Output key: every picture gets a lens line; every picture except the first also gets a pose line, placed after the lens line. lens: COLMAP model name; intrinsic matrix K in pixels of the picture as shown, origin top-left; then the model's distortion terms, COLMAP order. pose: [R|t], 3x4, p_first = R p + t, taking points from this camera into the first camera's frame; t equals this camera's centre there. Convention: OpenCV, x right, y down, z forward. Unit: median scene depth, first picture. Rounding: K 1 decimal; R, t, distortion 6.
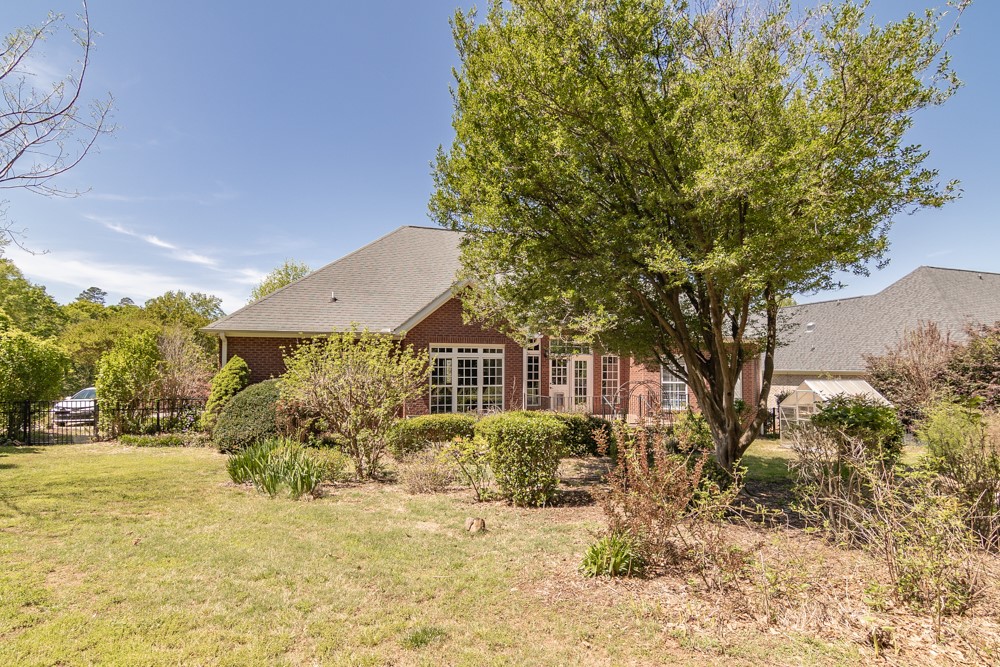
lens RADIAL K [[576.5, 0, 492.9], [0, 576.5, 352.1], [0, 0, 1]] dist [0.002637, 0.000893]
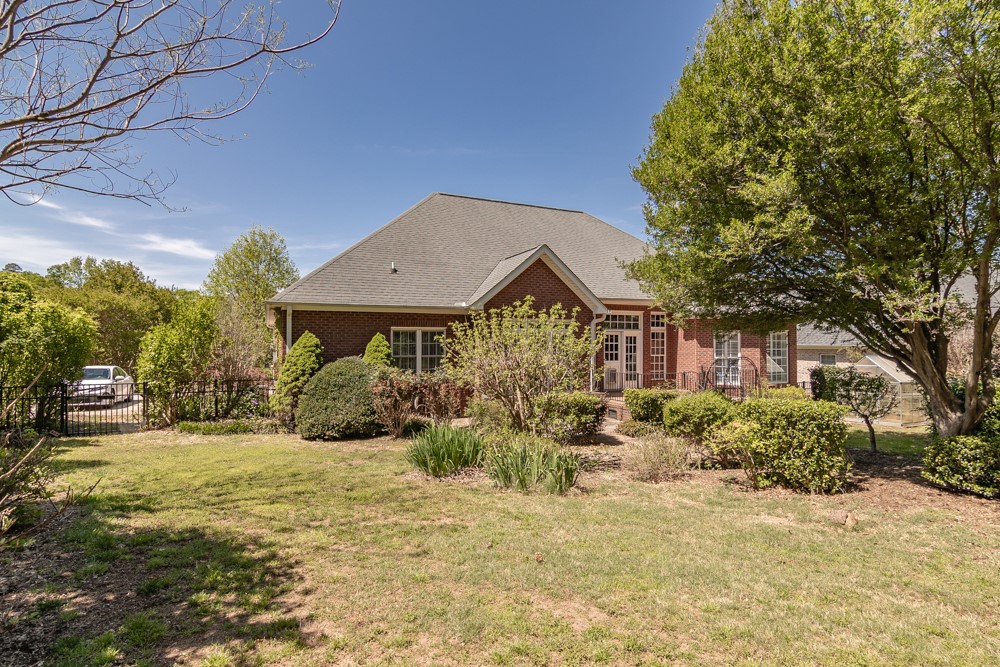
lens RADIAL K [[576.5, 0, 492.9], [0, 576.5, 352.1], [0, 0, 1]] dist [0.002637, 0.000893]
pose [[0.989635, -0.004189, 0.143545, -0.287460], [-0.002424, 0.998945, 0.045863, -0.003620], [-0.143586, -0.045735, 0.988581, 0.068364]]
